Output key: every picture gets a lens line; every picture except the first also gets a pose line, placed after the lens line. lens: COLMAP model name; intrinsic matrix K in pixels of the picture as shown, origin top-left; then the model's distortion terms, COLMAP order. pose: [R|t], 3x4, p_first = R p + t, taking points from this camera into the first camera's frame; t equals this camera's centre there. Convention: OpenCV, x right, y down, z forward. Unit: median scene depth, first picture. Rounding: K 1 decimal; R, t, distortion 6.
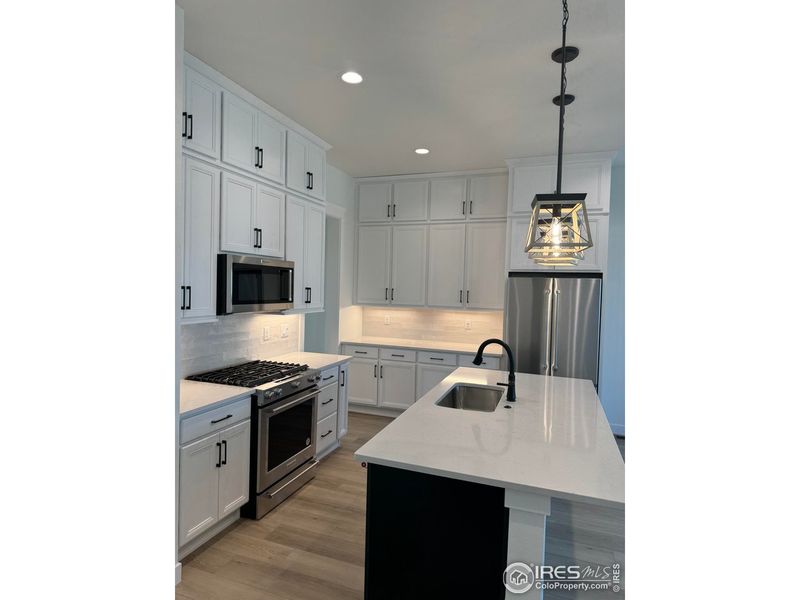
lens RADIAL K [[409.6, 0, 400.0], [0, 409.6, 300.0], [0, 0, 1]] dist [0.001426, 0.000026]
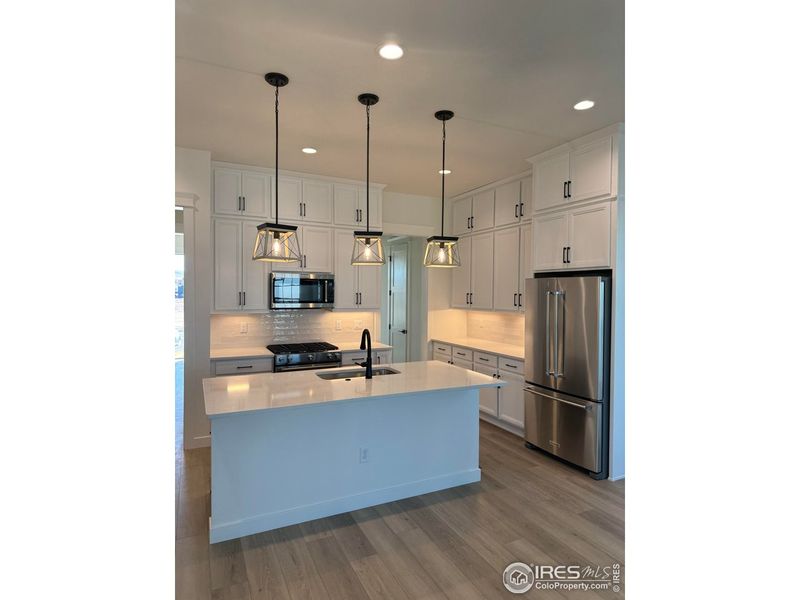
lens RADIAL K [[415.9, 0, 401.2], [0, 415.9, 295.4], [0, 0, 1]] dist [0.001310, -0.000167]
pose [[0.723221, -0.013684, -0.690481, 0.685137], [-0.013314, 0.999342, -0.033749, 0.019275], [0.690488, 0.033601, 0.722563, 0.082140]]
